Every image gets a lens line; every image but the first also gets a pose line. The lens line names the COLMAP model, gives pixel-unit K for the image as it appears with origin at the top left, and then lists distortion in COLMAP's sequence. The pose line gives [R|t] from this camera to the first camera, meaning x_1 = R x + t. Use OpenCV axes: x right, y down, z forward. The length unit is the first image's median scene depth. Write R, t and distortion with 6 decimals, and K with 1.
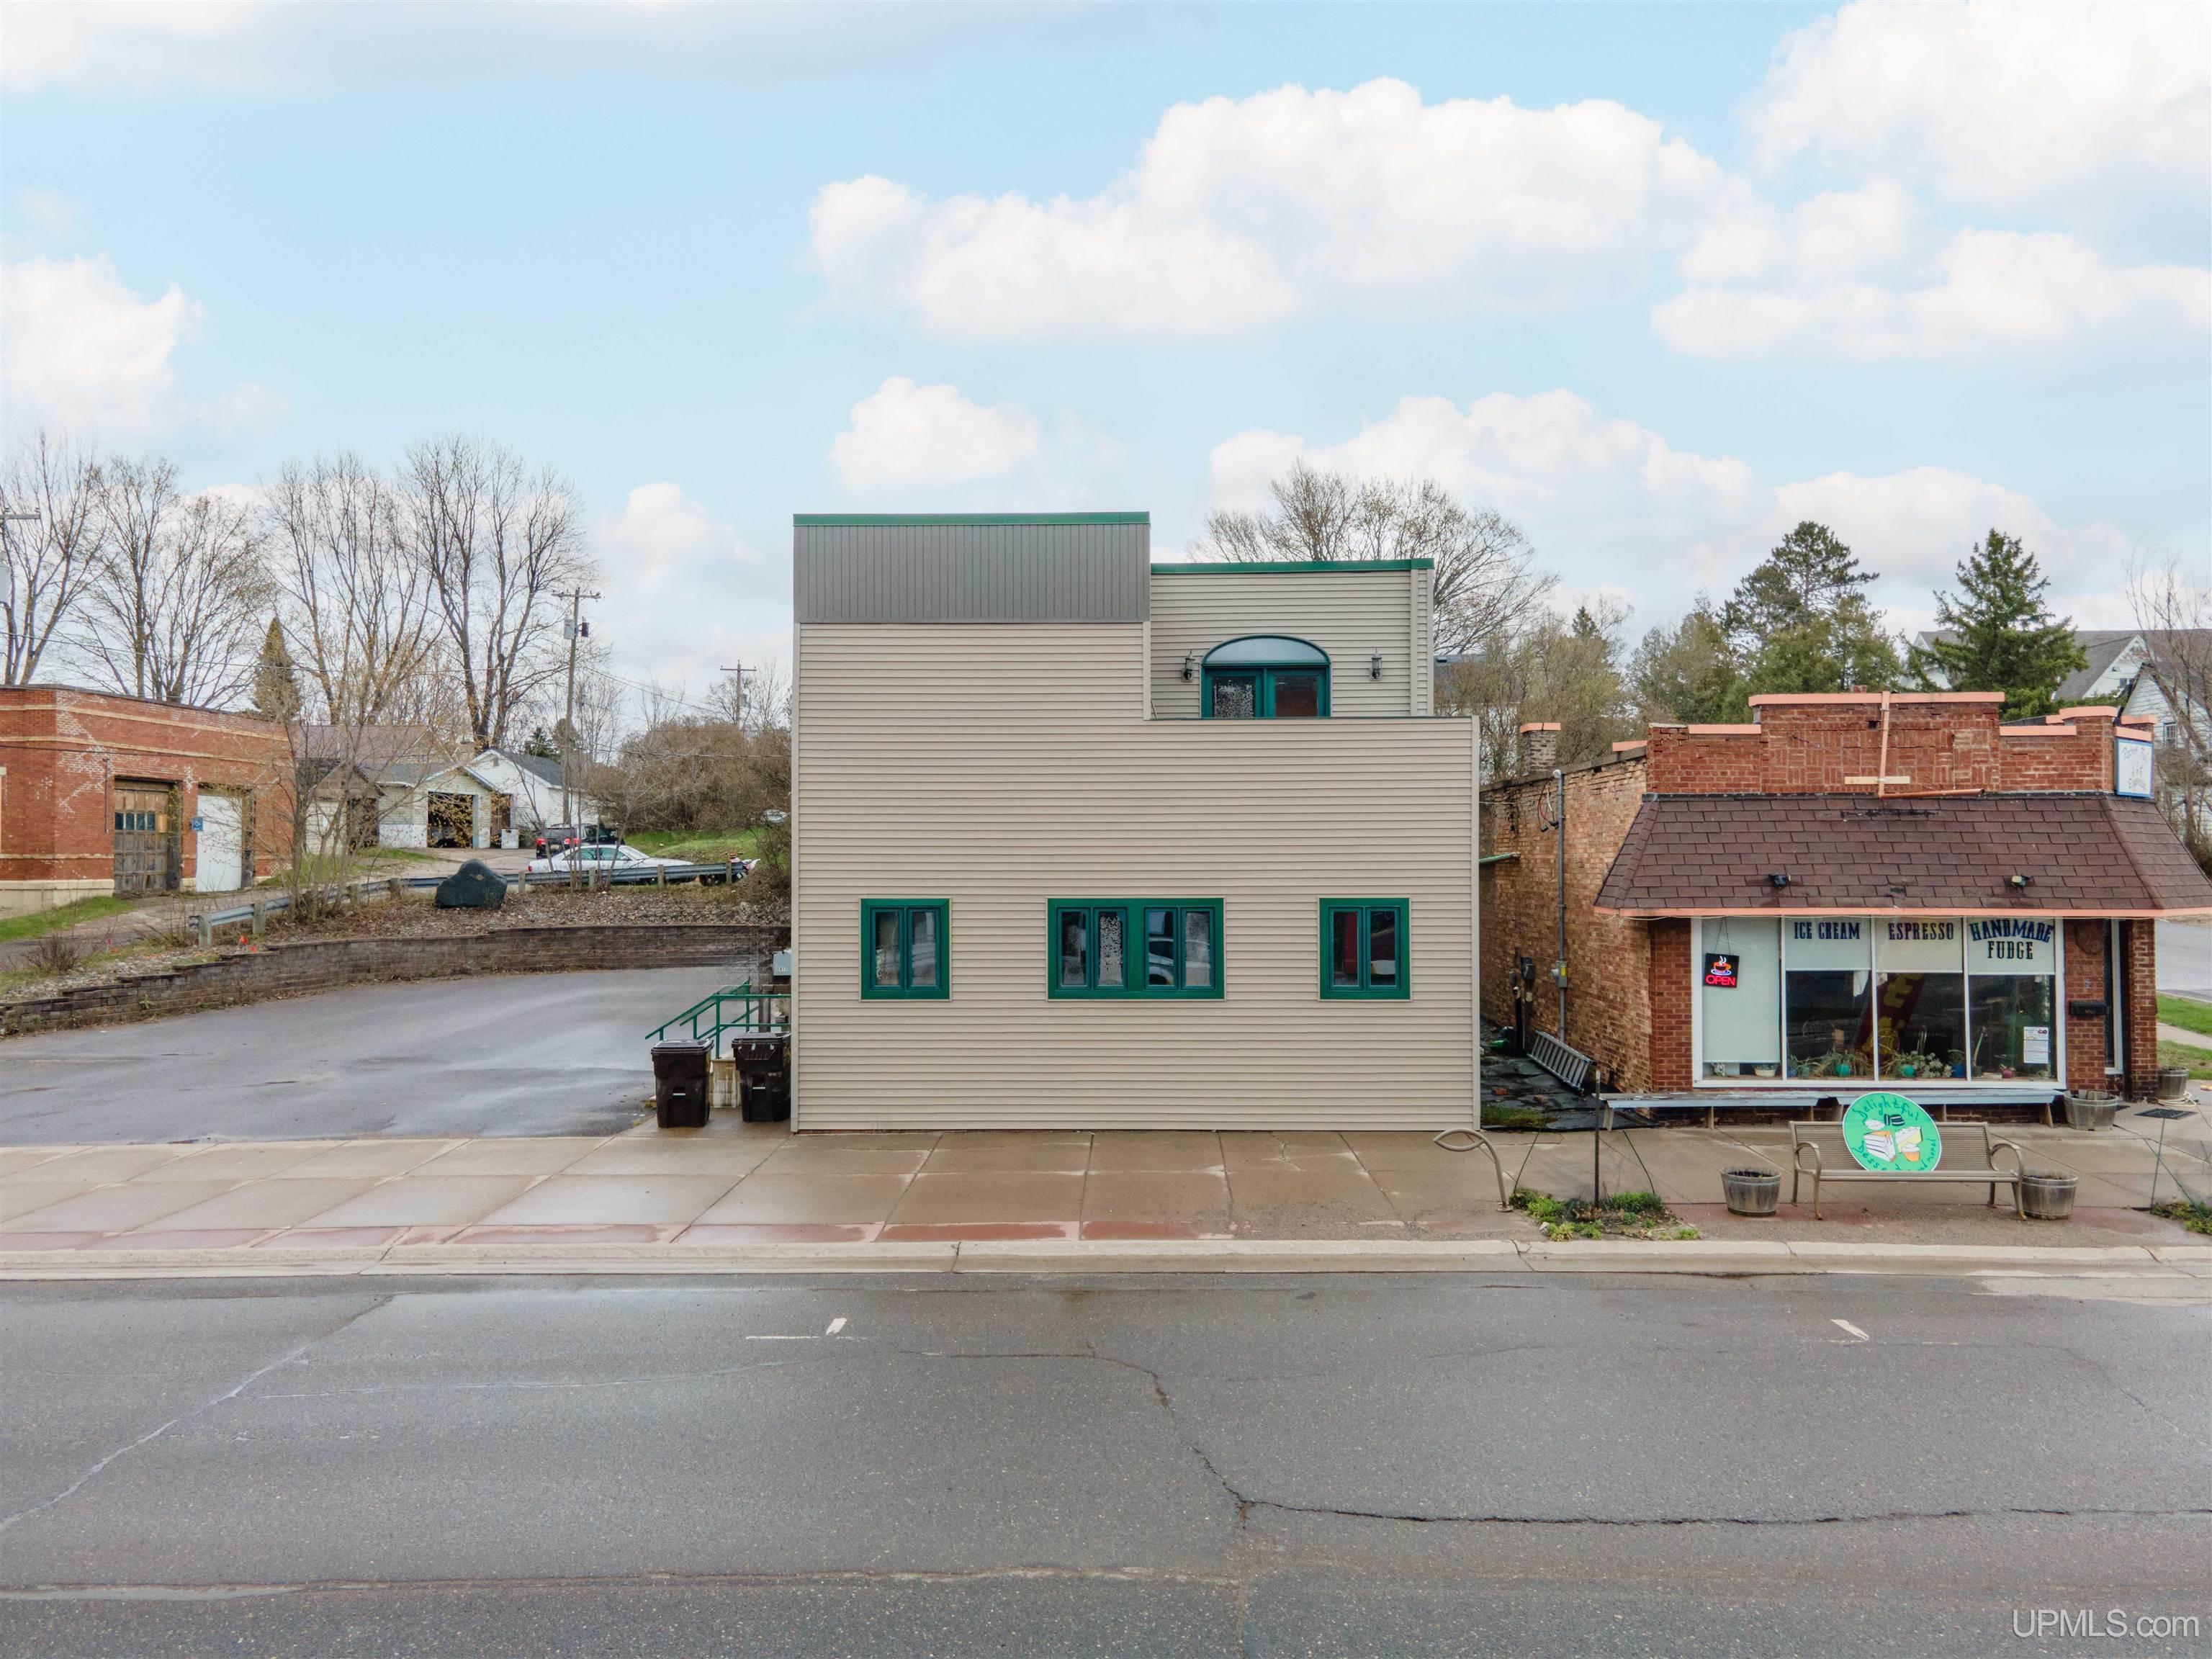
lens RADIAL K [[1615.3, 0, 1115.7], [0, 1615.3, 835.4], [0, 0, 1]] dist [0.046367, 0.007222]
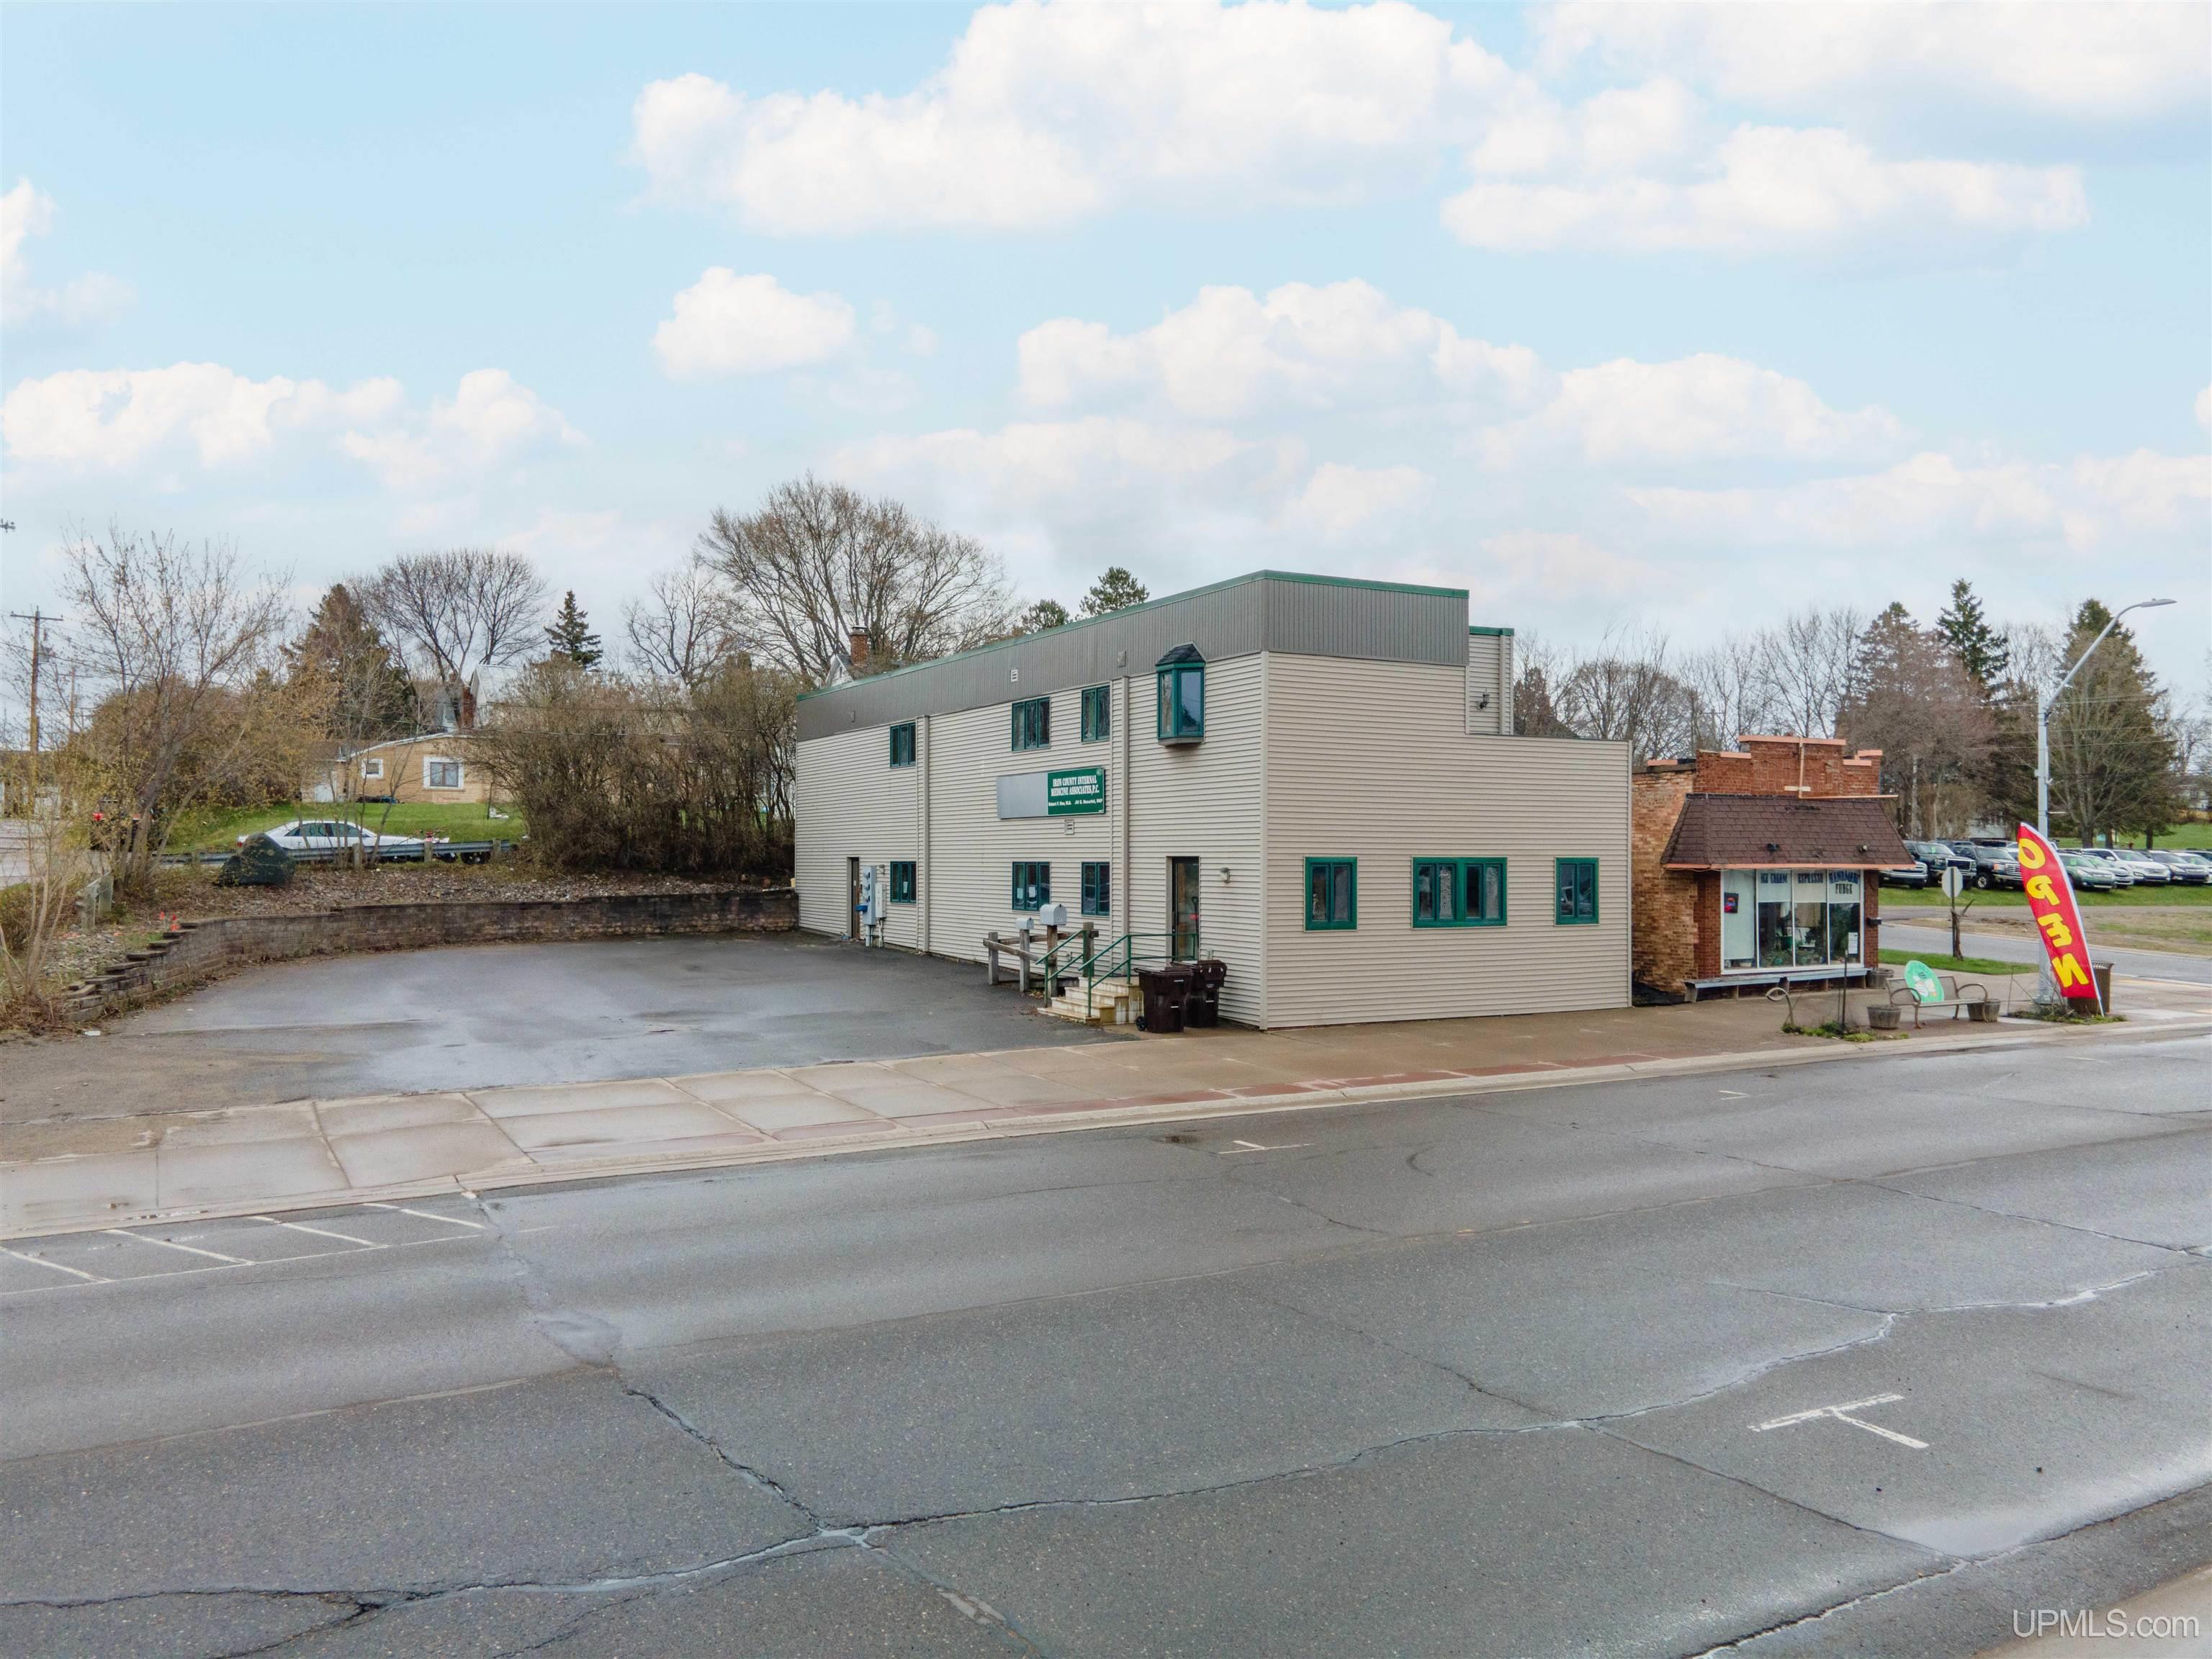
lens RADIAL K [[1615.3, 0, 1115.7], [0, 1615.3, 835.4], [0, 0, 1]] dist [0.046367, 0.007222]
pose [[0.859755, 0.010996, 0.510588, -0.988174], [-0.012098, 0.999926, -0.001163, 0.024807], [-0.510563, -0.005177, 0.859825, -0.085393]]
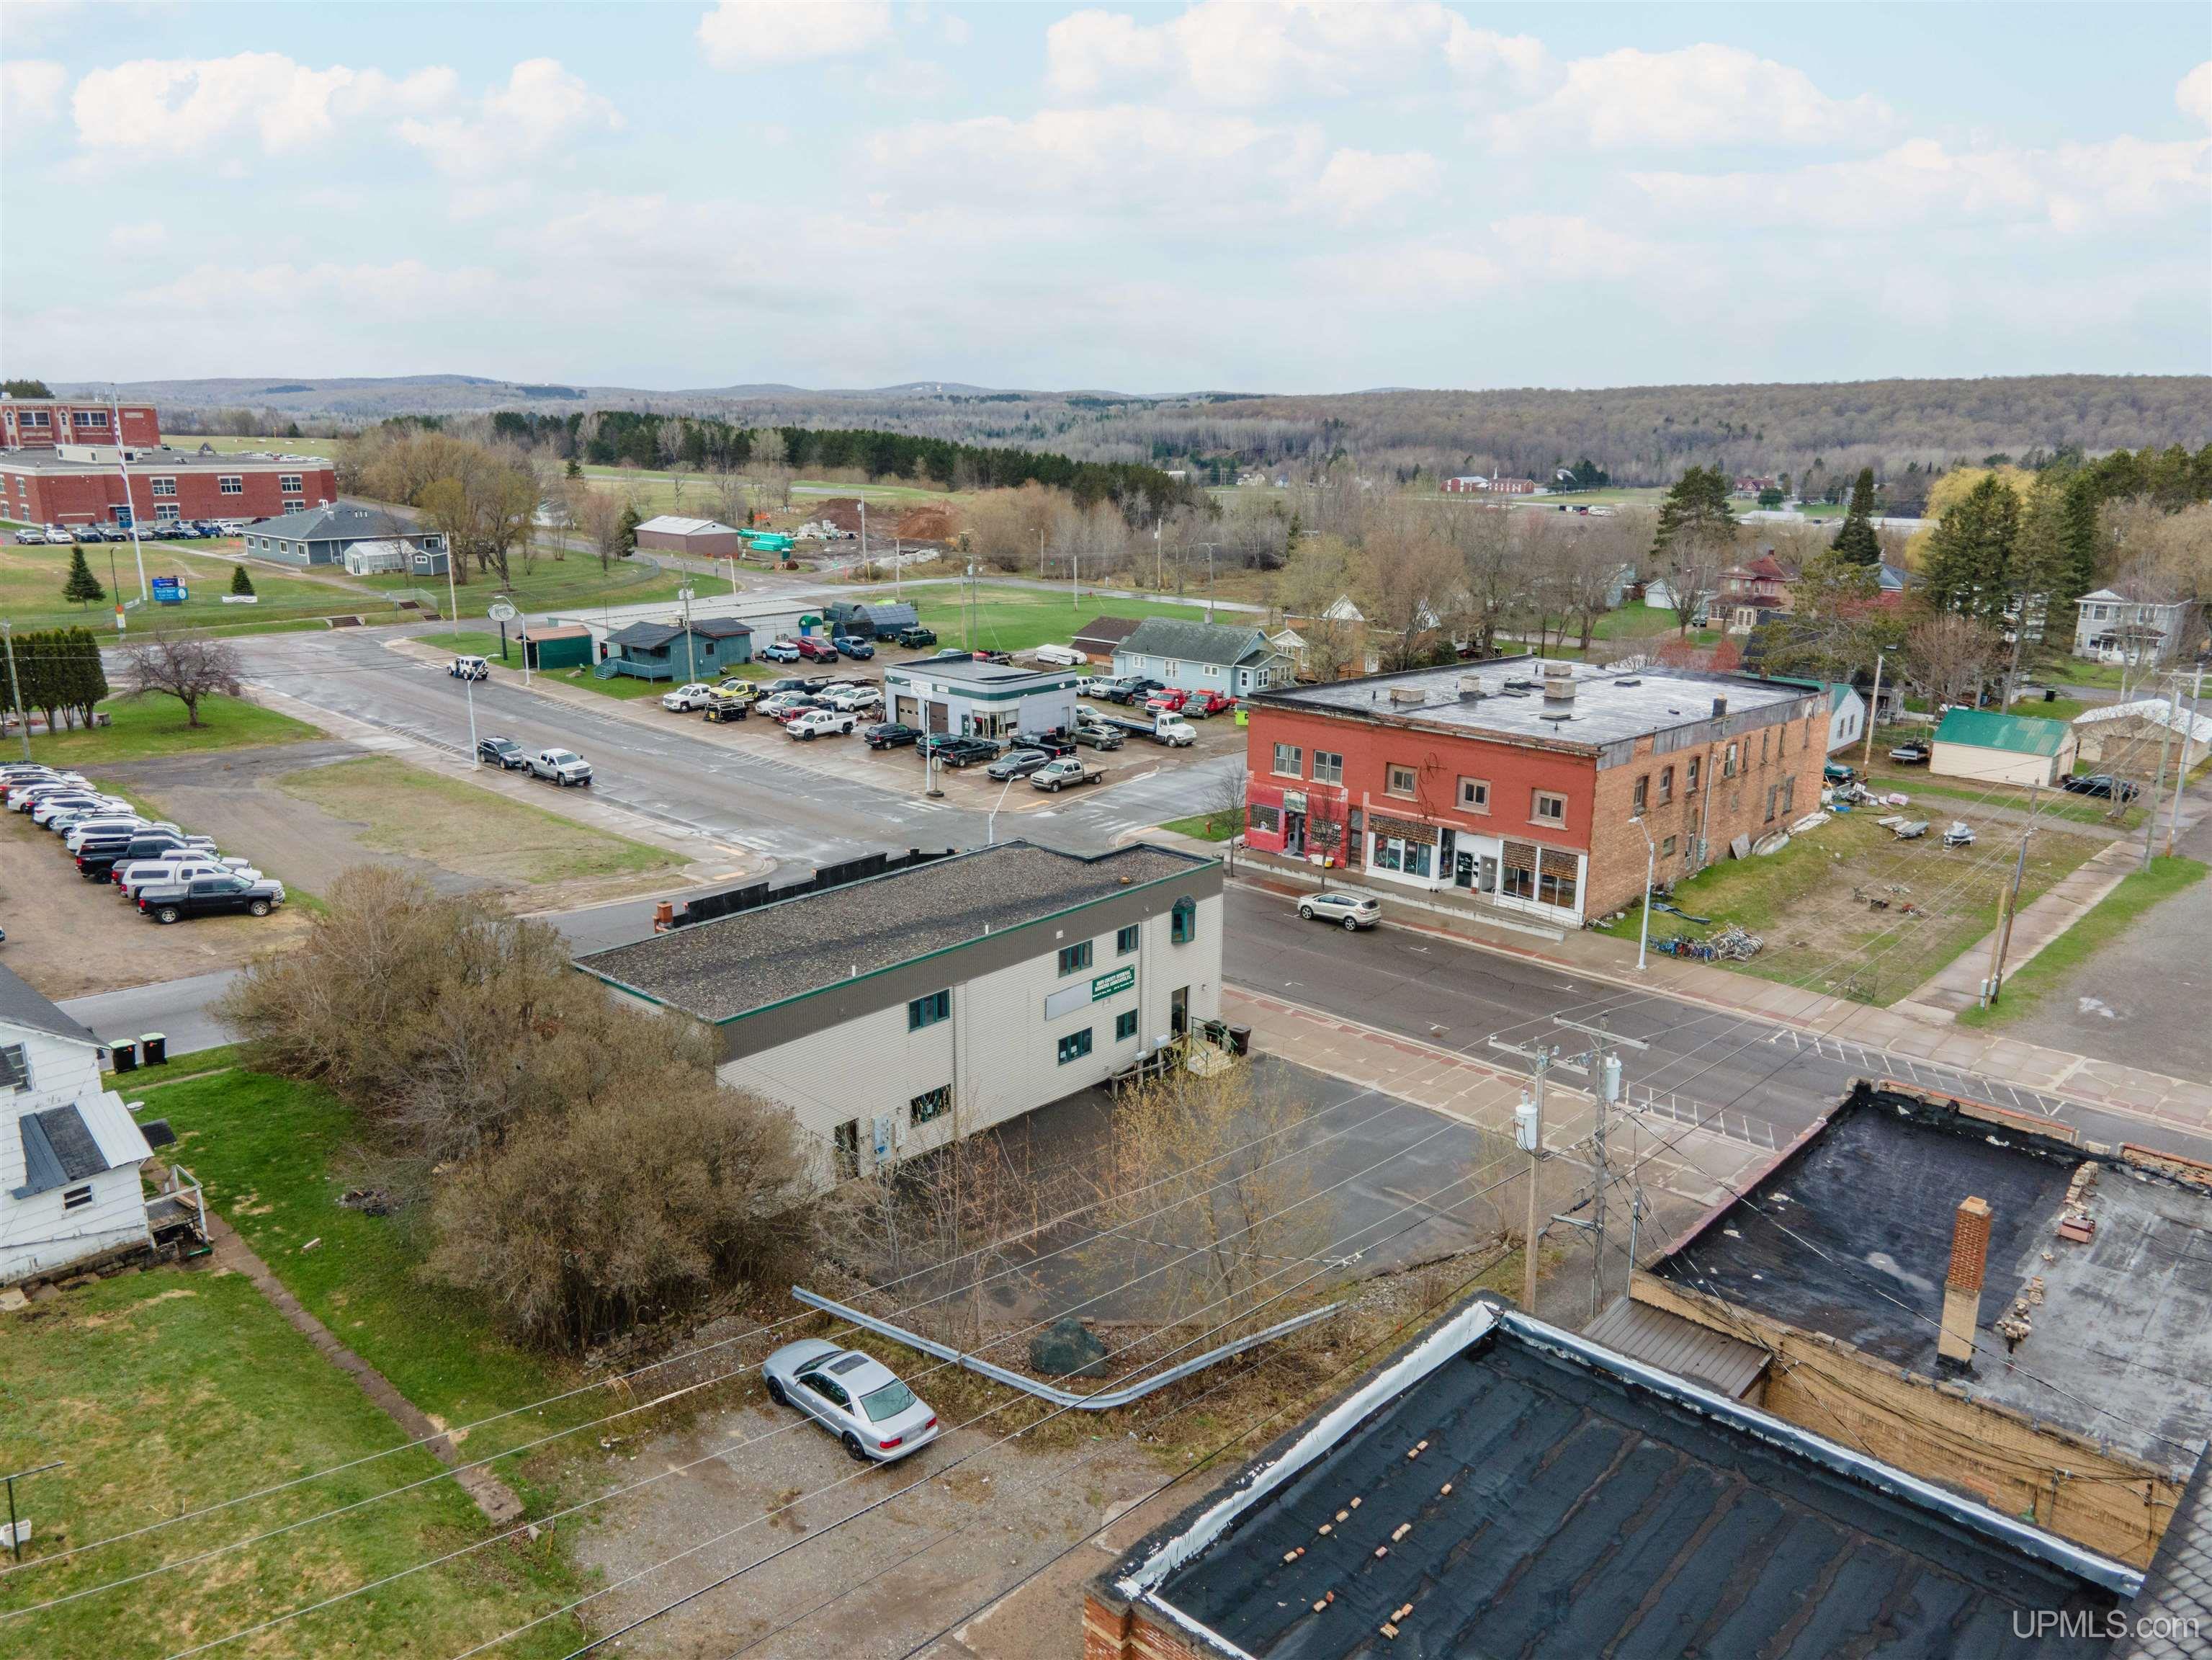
lens RADIAL K [[1673.5, 0, 1104.9], [0, 1673.5, 883.1], [0, 0, 1]] dist [0.061672, 0.005341]
pose [[-0.767882, -0.180594, 0.614608, -2.068652], [-0.018011, 0.965146, 0.261092, -1.015099], [-0.640338, 0.189418, -0.744371, 3.623821]]
